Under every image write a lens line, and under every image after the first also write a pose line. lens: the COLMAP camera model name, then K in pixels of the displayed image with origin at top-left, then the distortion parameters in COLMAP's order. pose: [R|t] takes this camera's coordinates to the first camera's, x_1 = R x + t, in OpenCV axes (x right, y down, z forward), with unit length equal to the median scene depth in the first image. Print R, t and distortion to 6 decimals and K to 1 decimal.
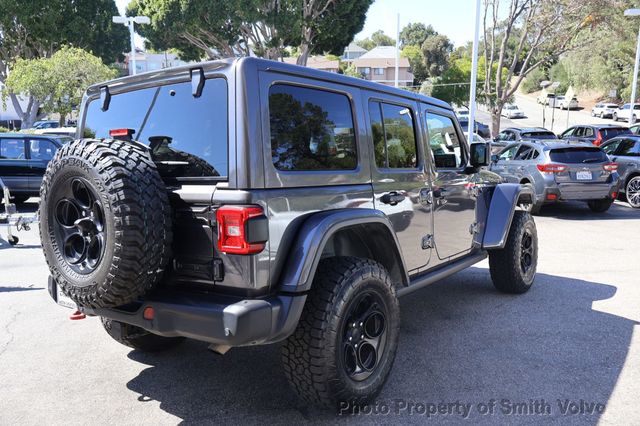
lens RADIAL K [[544.1, 0, 320.0], [0, 544.1, 213.0], [0, 0, 1]] dist [-0.001475, 0.015234]
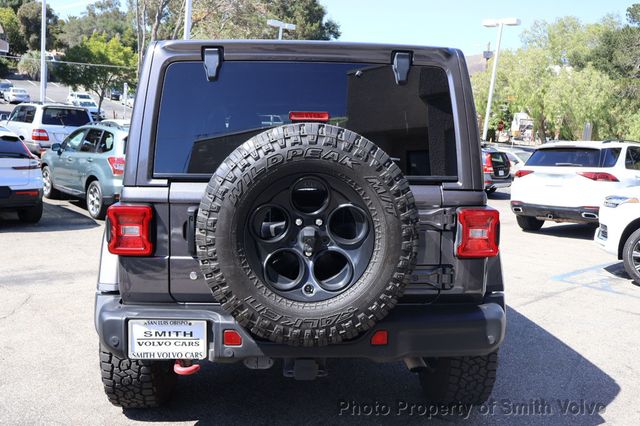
lens RADIAL K [[581.7, 0, 320.0], [0, 581.7, 213.0], [0, 0, 1]] dist [0.006118, 0.000801]
pose [[0.763310, -0.029487, 0.645360, -0.617946], [0.023909, 0.999563, 0.017391, -0.016706], [-0.645590, 0.002155, 0.763681, 0.243512]]
